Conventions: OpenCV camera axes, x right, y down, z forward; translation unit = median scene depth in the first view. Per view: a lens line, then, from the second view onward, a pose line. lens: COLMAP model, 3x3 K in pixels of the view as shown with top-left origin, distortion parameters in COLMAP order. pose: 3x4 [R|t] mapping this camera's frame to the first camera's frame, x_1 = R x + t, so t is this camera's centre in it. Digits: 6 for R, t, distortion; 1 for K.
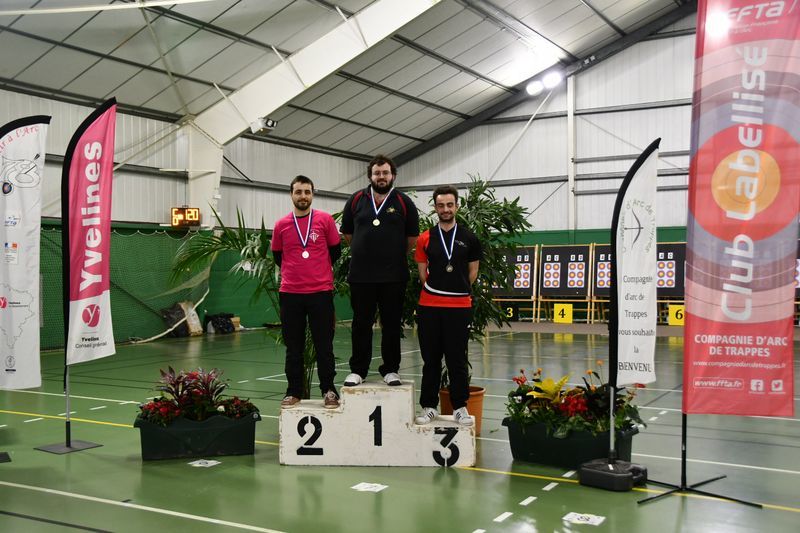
lens RADIAL K [[878.9, 0, 407.4], [0, 878.9, 299.0], [0, 0, 1]] dist [0.007857, 0.000000]
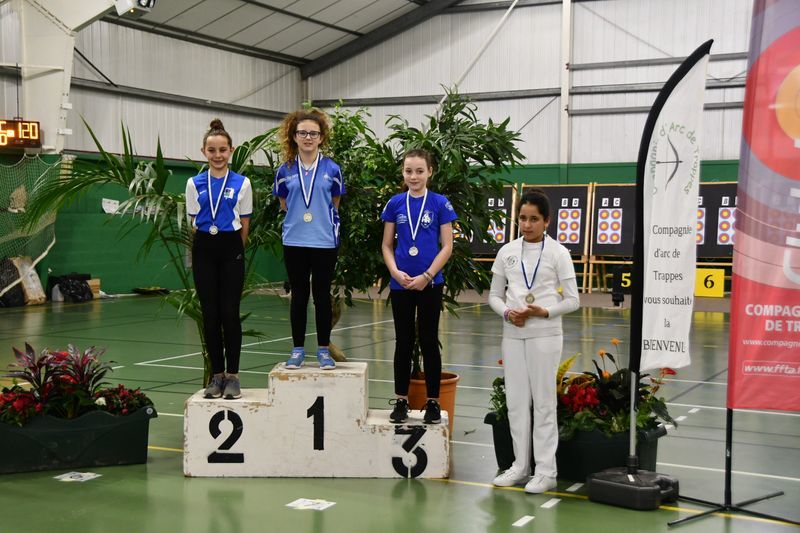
lens RADIAL K [[1239.4, 0, 390.7], [0, 1239.4, 309.1], [0, 0, 1]] dist [0.257038, 0.000000]
pose [[0.998000, 0.008276, 0.062662, -0.037646], [-0.010705, 0.999200, 0.038536, 0.005743], [-0.062293, -0.039130, 0.997291, -0.049329]]
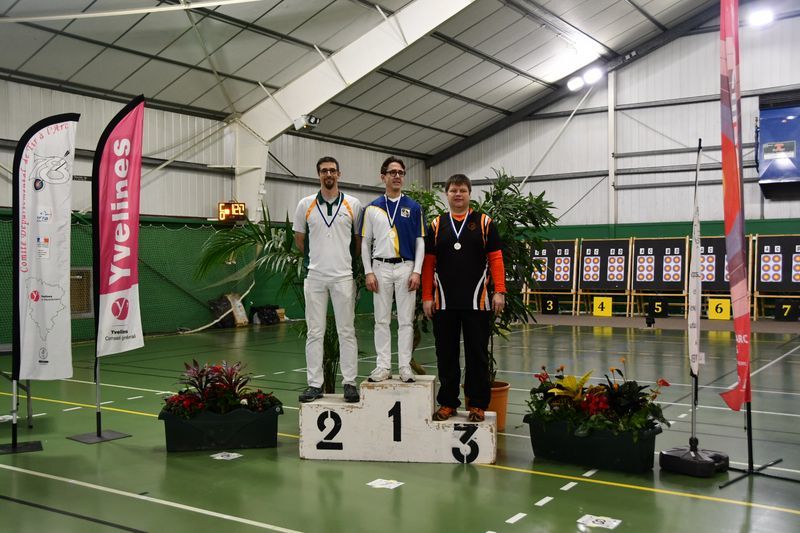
lens RADIAL K [[842.1, 0, 415.7], [0, 842.1, 294.2], [0, 0, 1]] dist [-0.015980, 0.000000]
pose [[0.998254, 0.004599, -0.058896, 0.040034], [-0.004273, 0.999975, 0.005659, -0.005050], [0.058921, -0.005397, 0.998248, 0.046182]]
